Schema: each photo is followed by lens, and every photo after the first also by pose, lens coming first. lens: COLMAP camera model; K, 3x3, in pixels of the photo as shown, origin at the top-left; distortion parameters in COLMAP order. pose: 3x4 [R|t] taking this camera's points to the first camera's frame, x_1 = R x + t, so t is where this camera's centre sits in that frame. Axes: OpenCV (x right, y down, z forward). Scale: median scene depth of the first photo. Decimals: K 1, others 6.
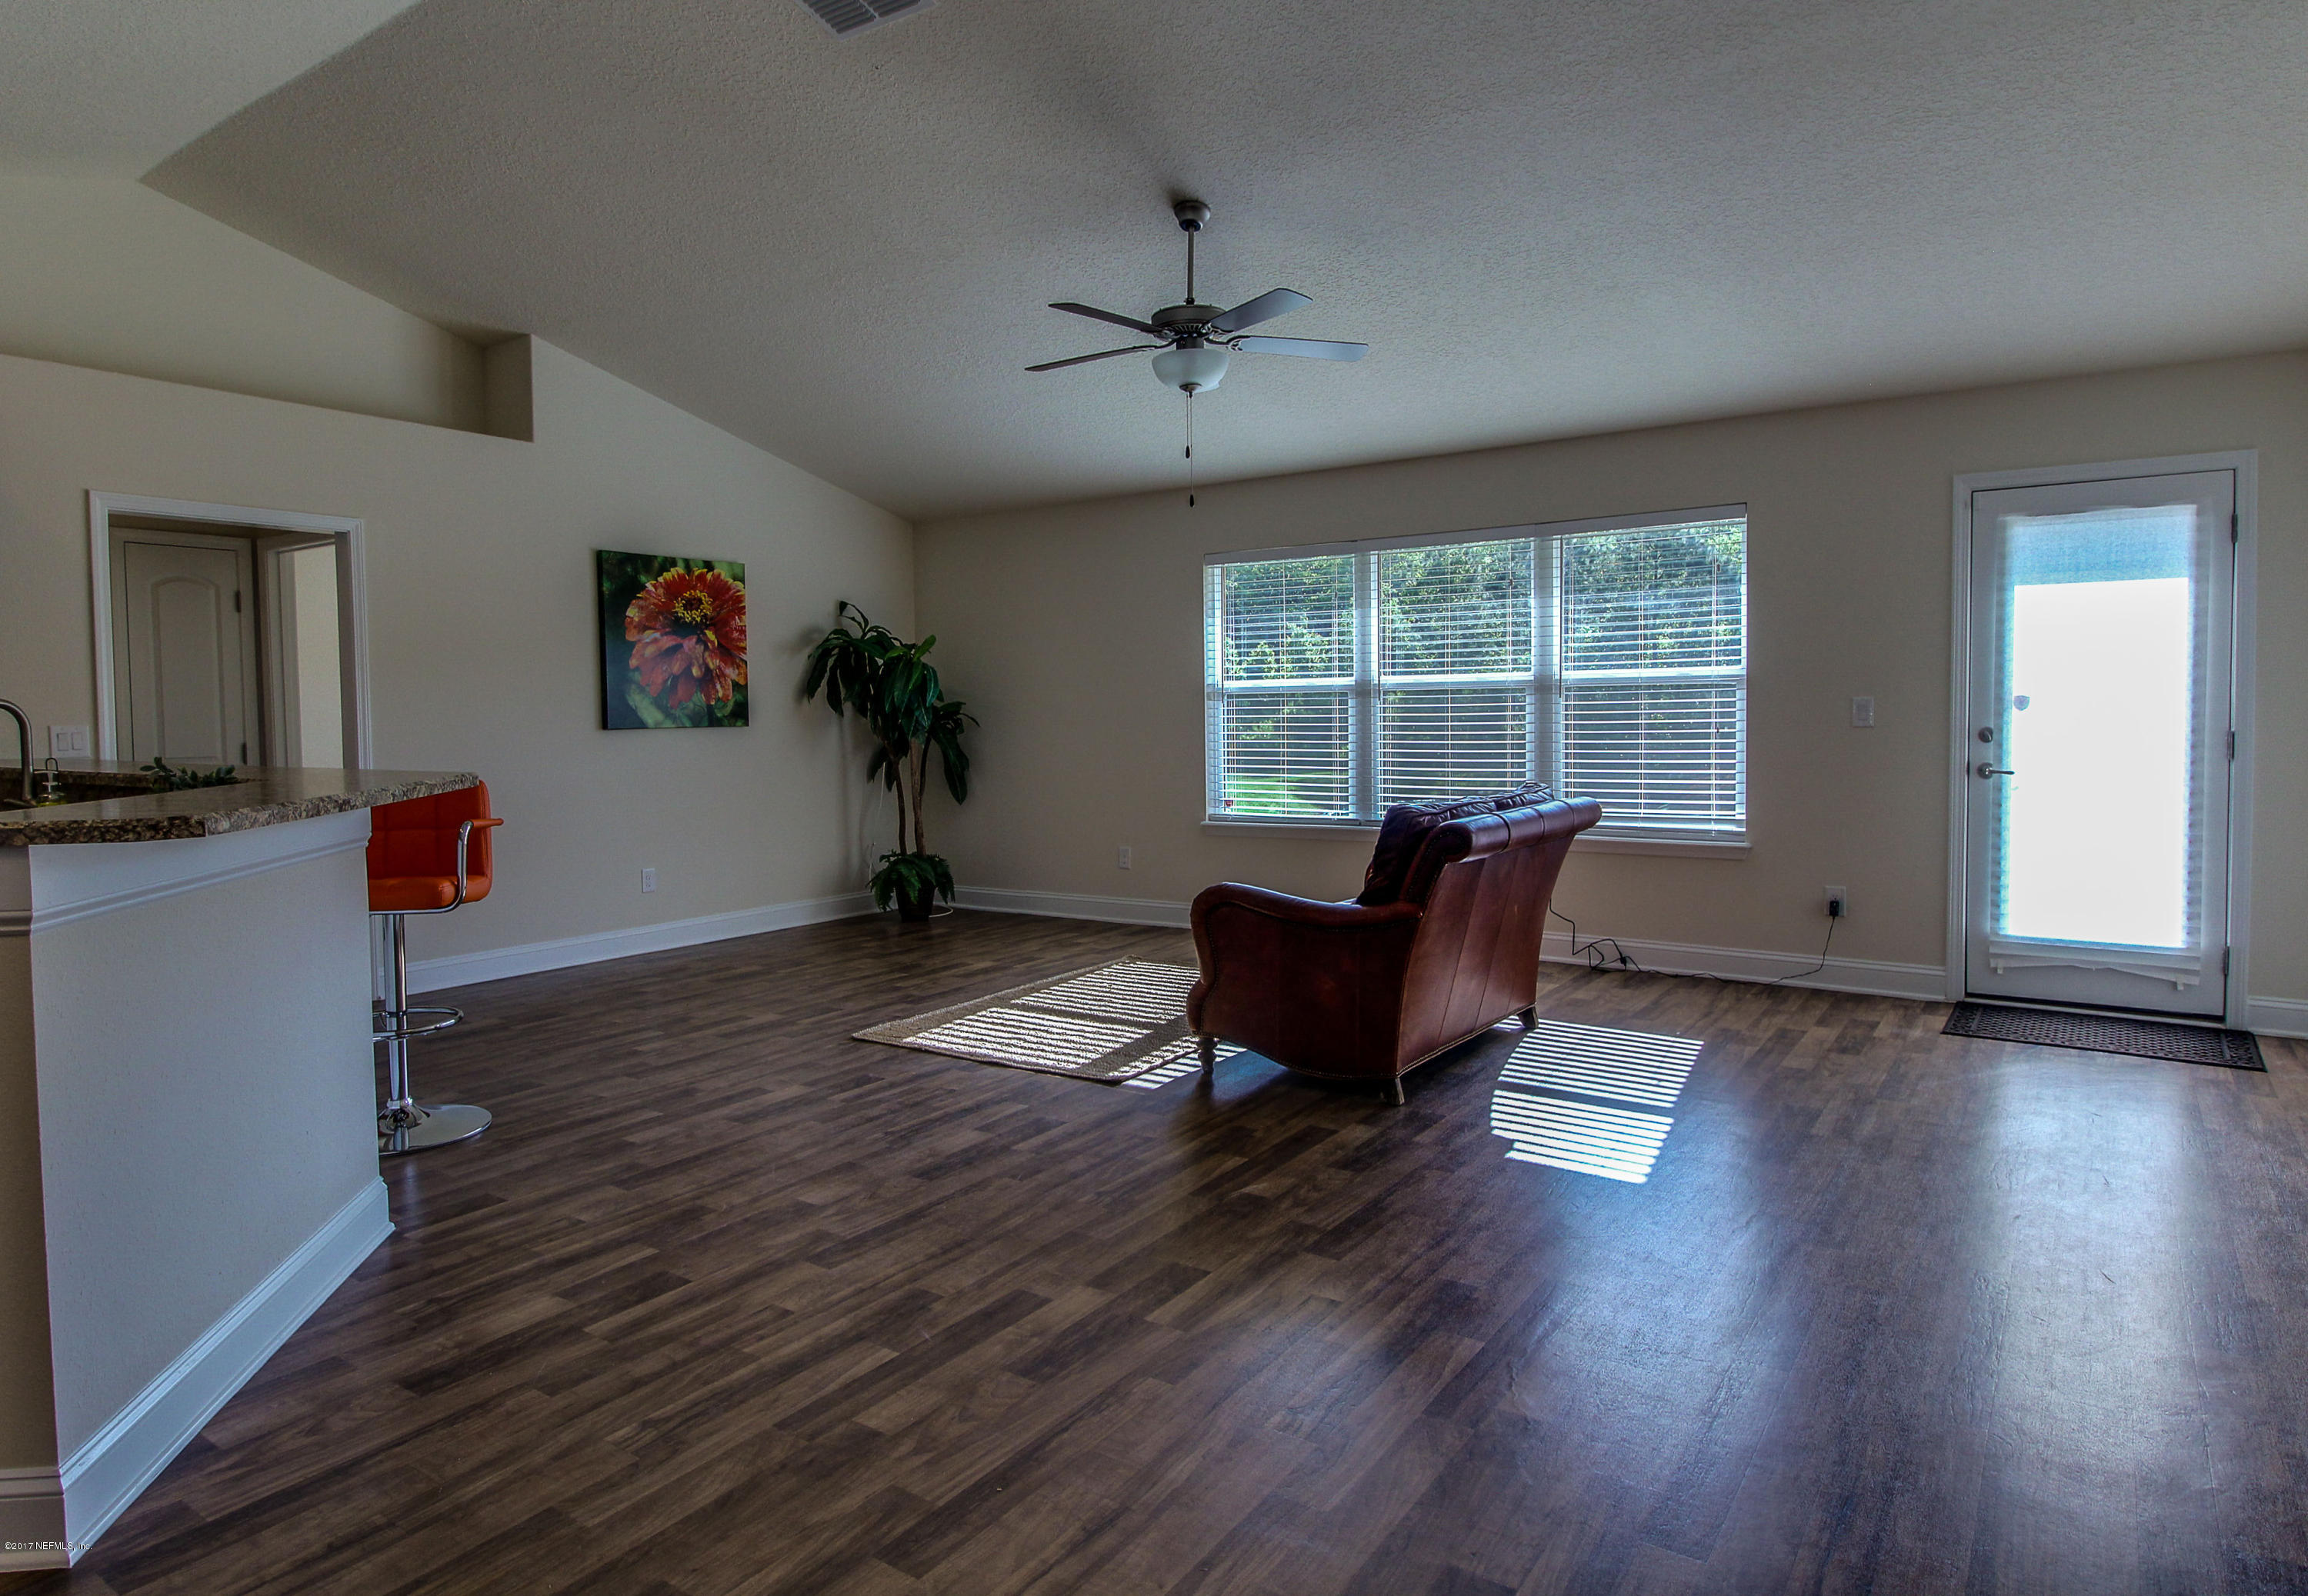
lens RADIAL K [[1364.8, 0, 1099.3], [0, 1364.8, 758.5], [0, 0, 1]] dist [0.014102, -0.001641]
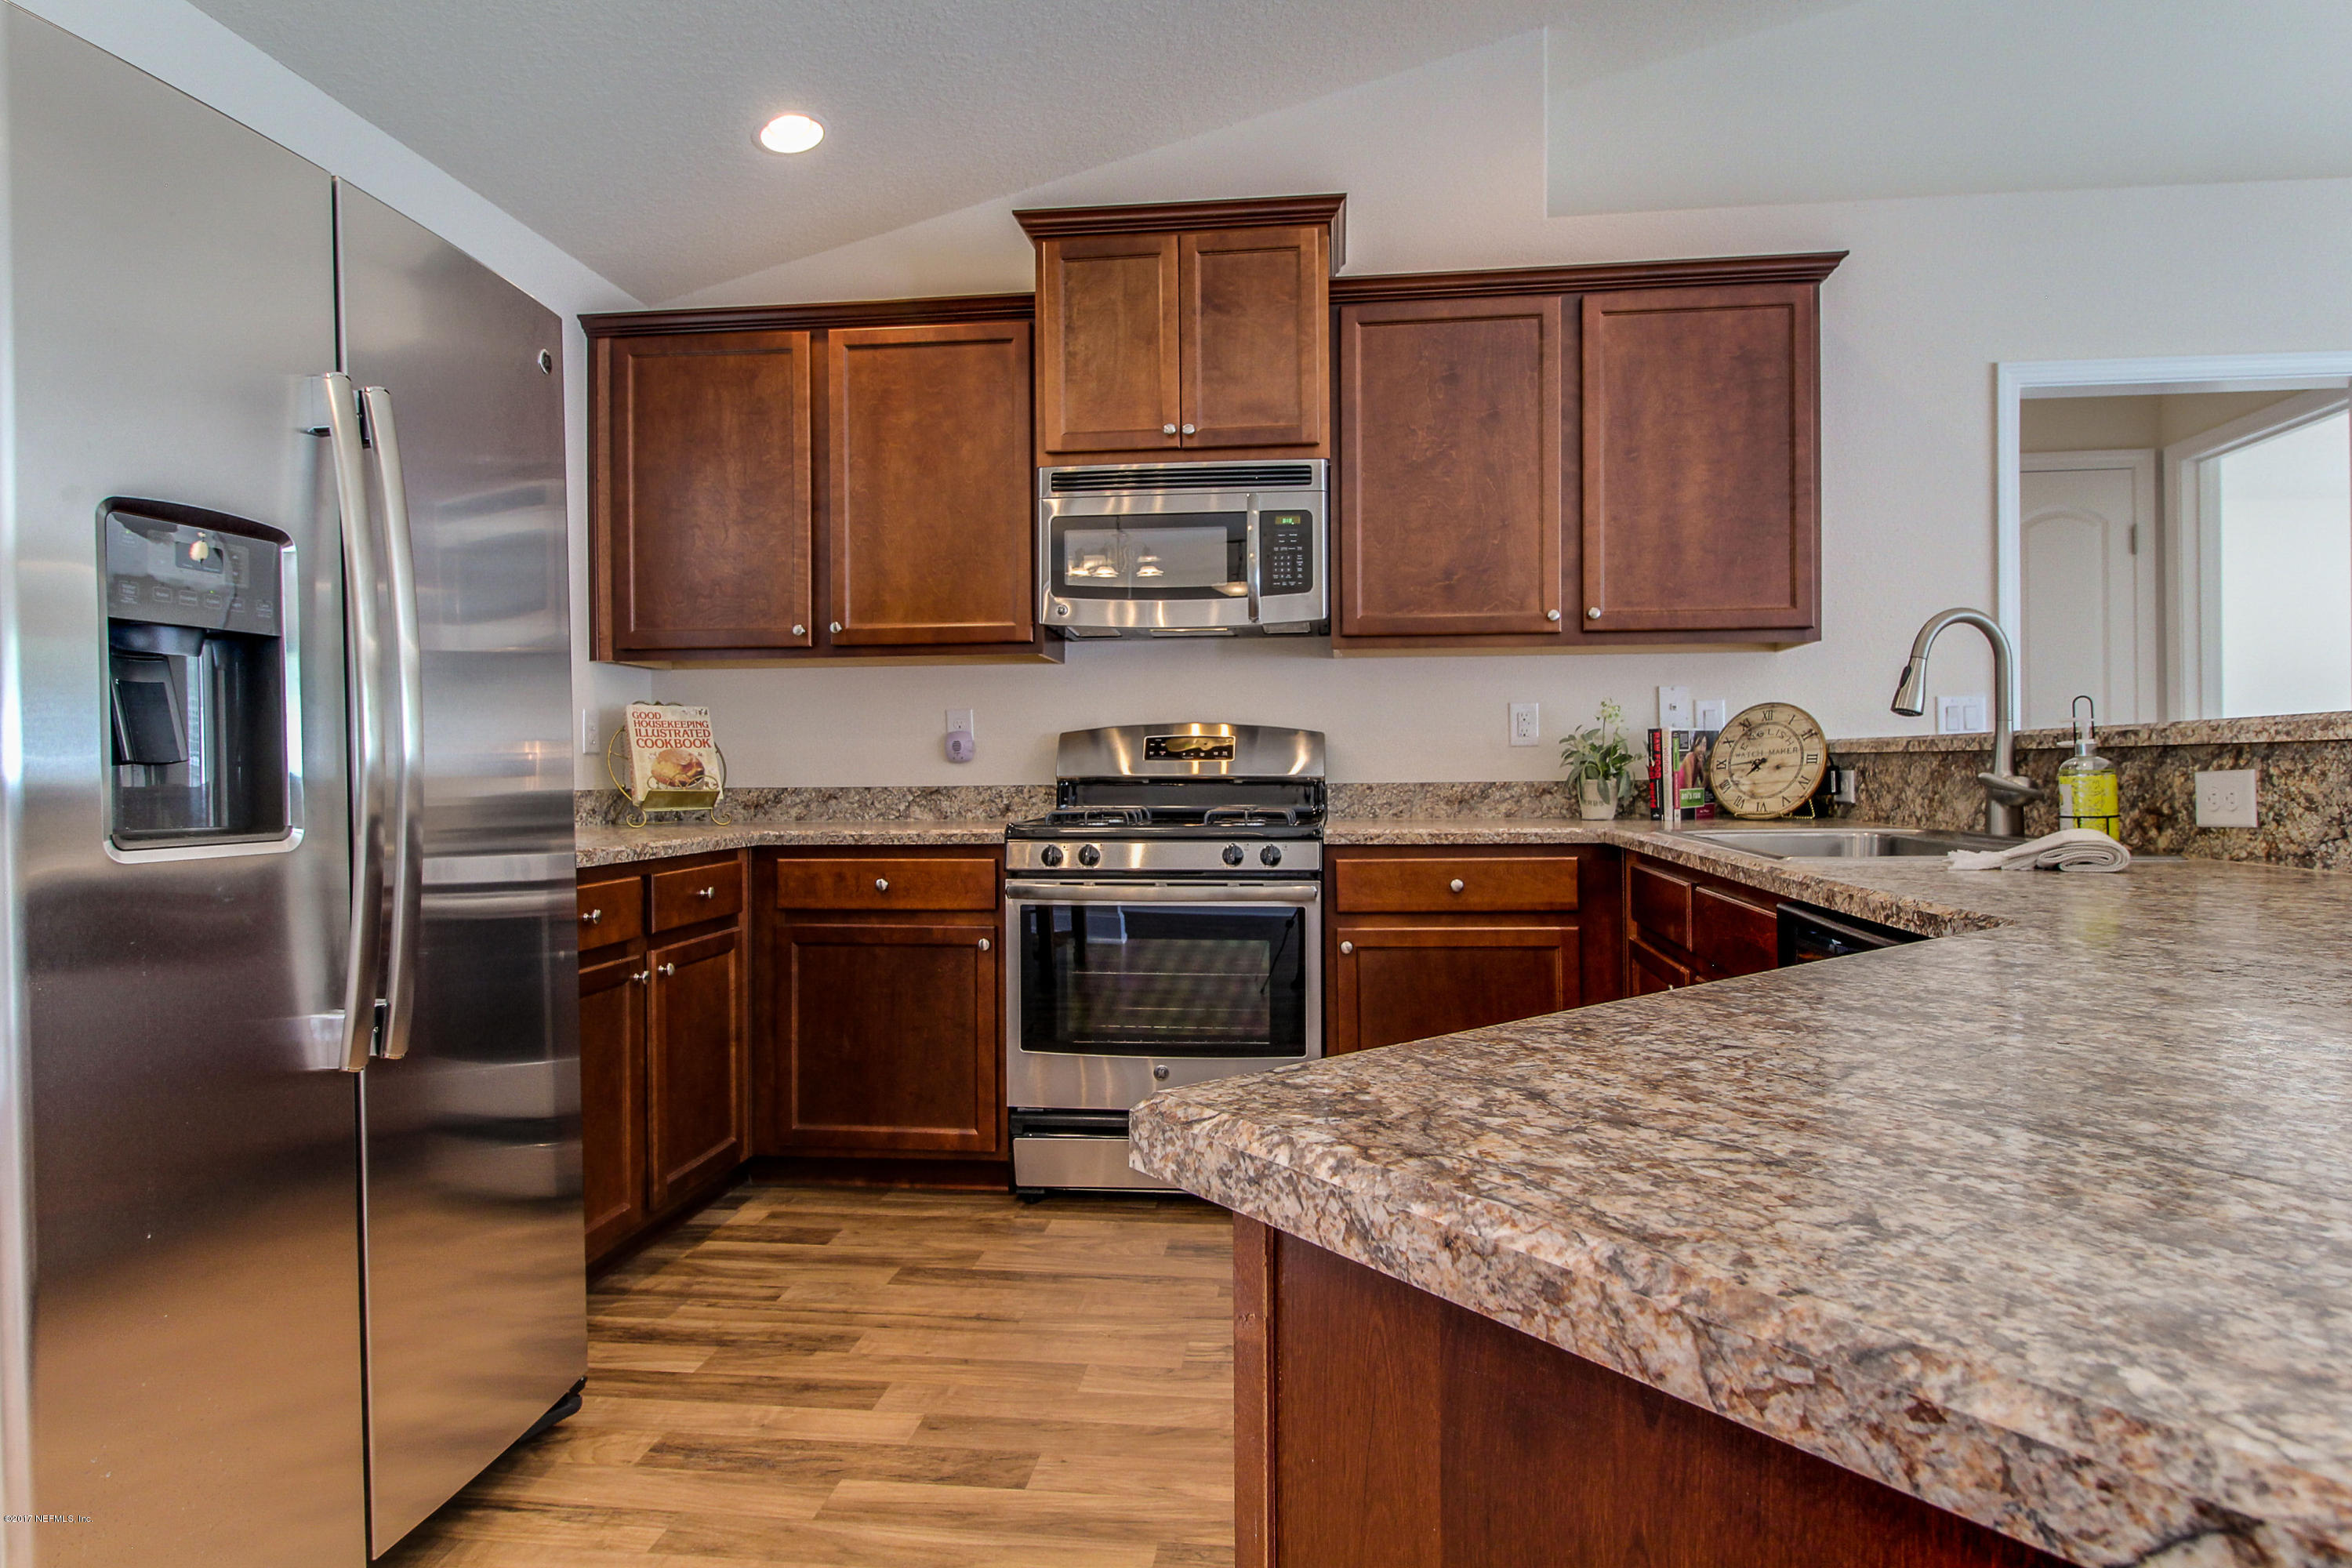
lens RADIAL K [[1295.2, 0, 1190.4], [0, 1295.2, 774.7], [0, 0, 1]] dist [0.007664, -0.010911]
pose [[0.485739, 0.011778, -0.874025, -0.271874], [-0.032361, 0.999466, -0.004516, 0.025492], [0.873505, 0.030478, 0.485861, 0.247900]]
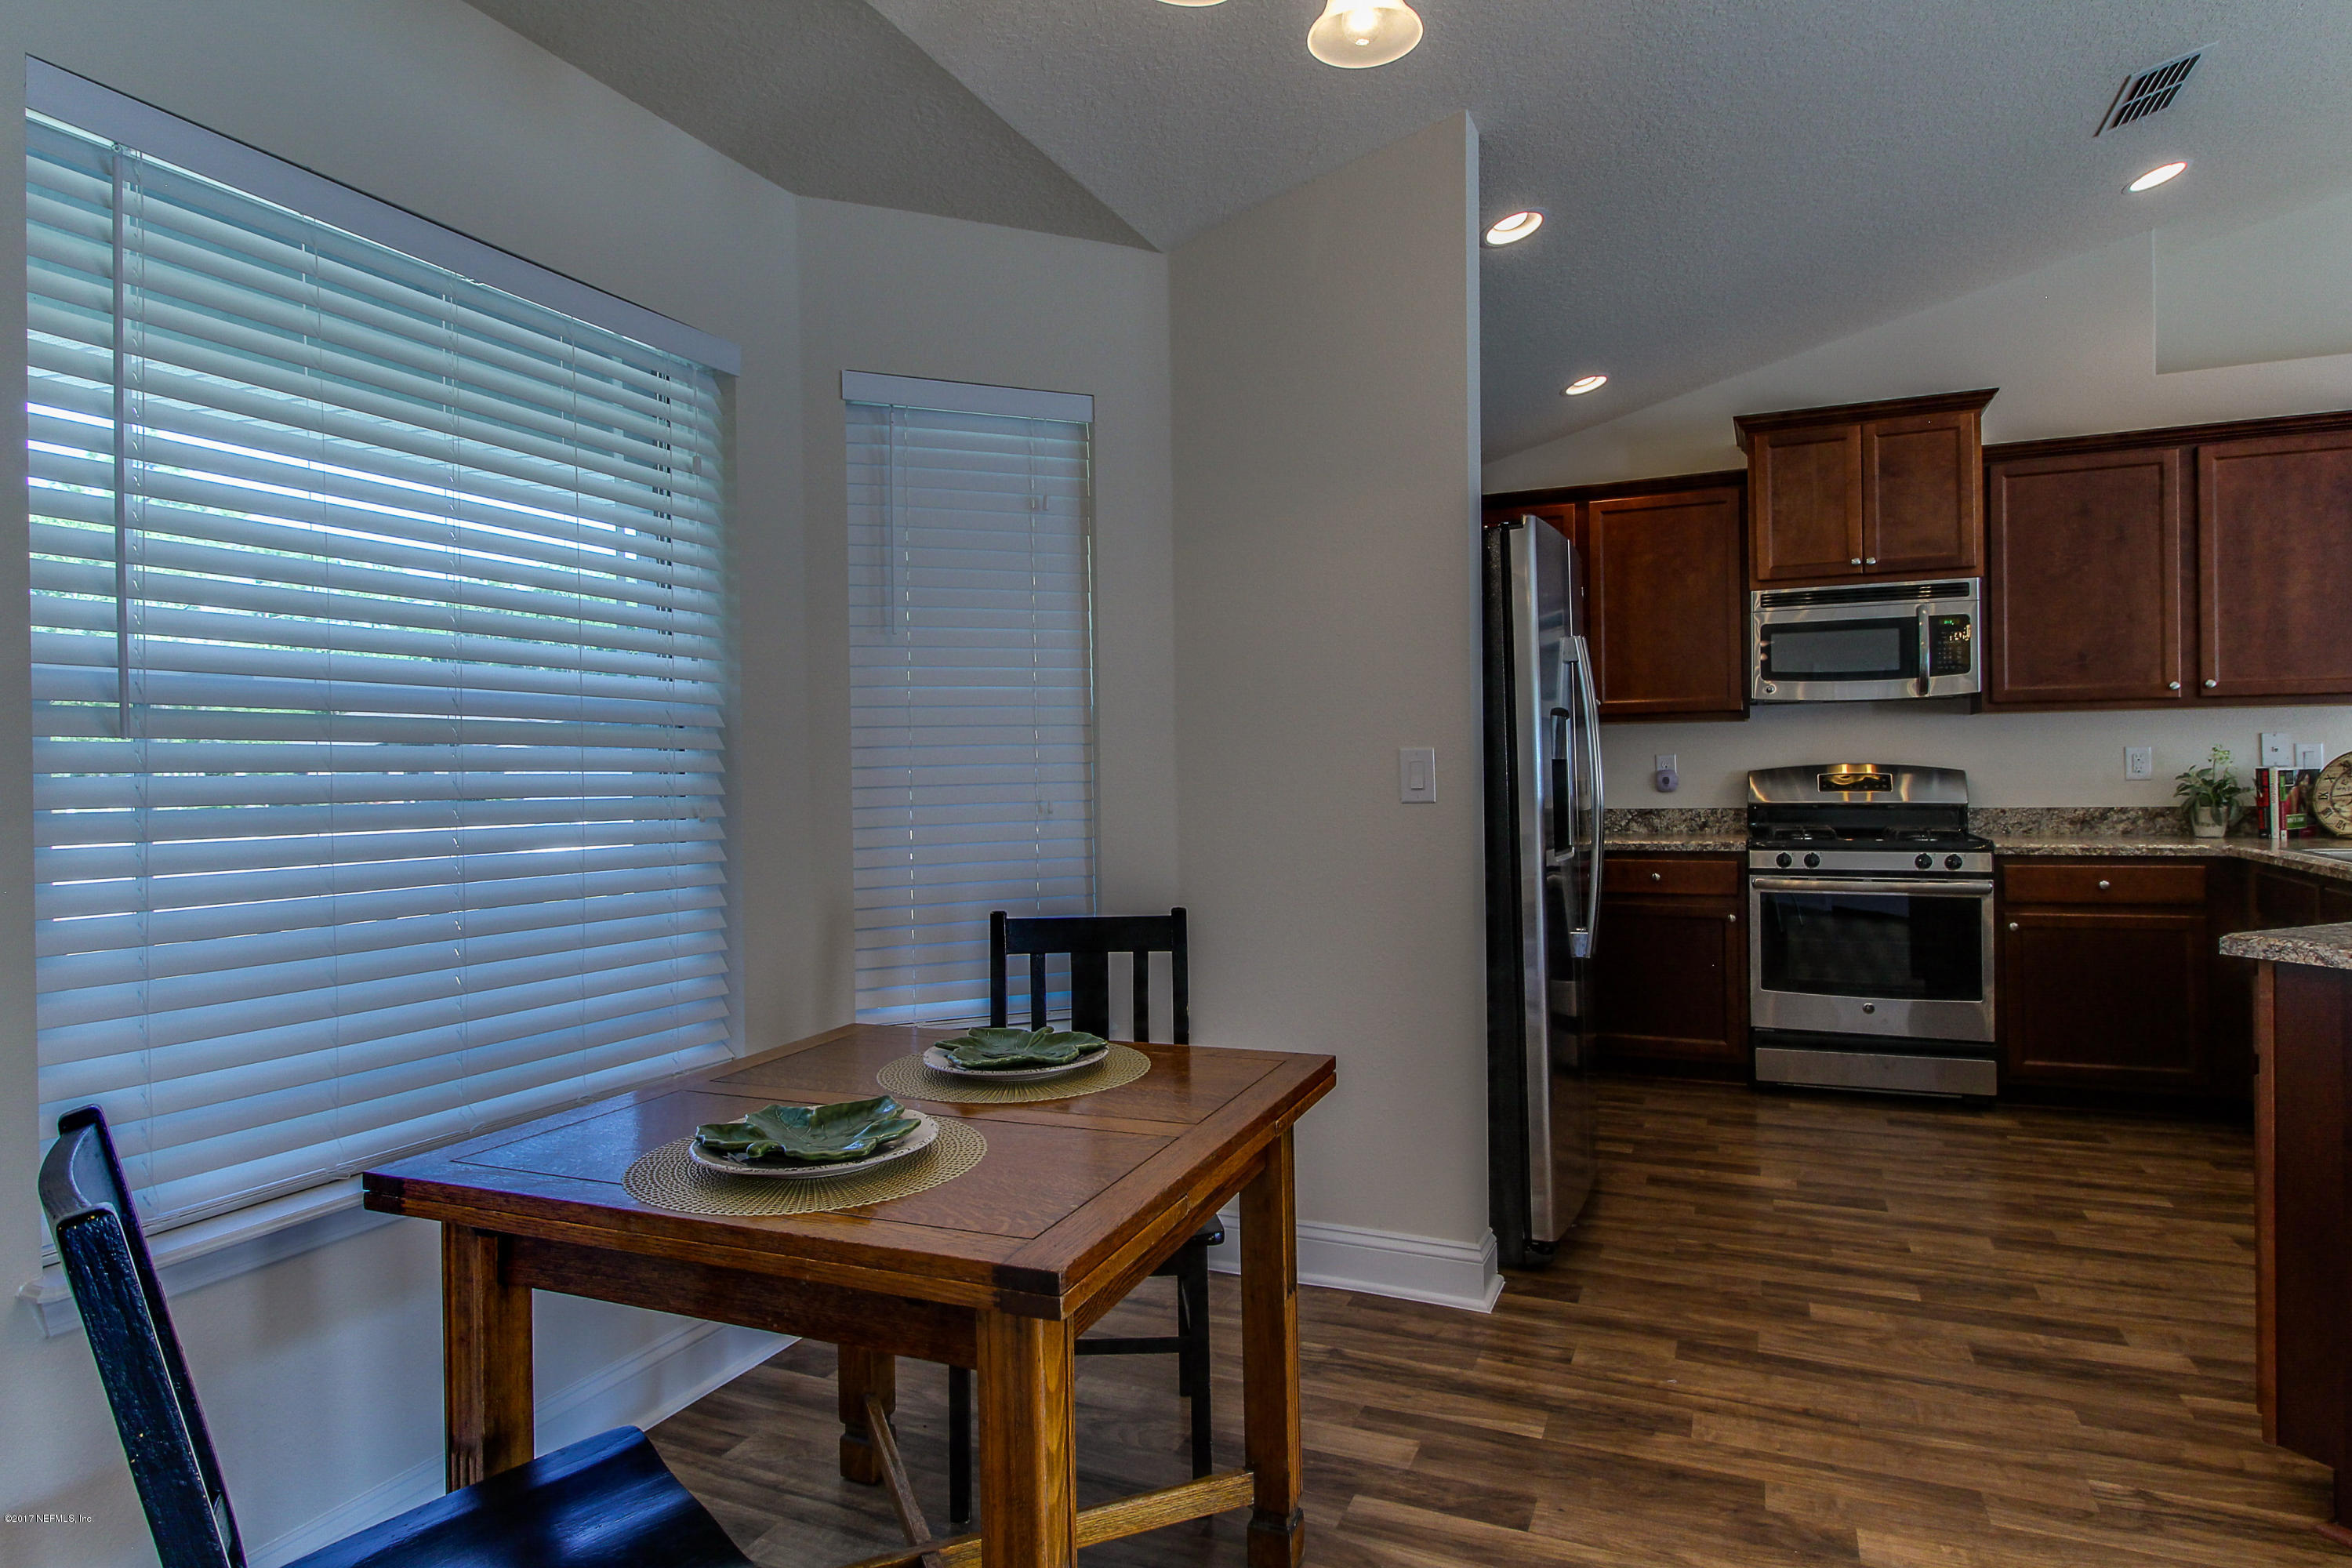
lens RADIAL K [[1295.2, 0, 1181.5], [0, 1295.2, 776.1], [0, 0, 1]] dist [0.007664, -0.010911]
pose [[0.207466, 0.014407, -0.978136, -0.094887], [-0.025334, 0.999635, 0.009350, 0.011305], [0.977914, 0.022840, 0.207756, -0.023452]]
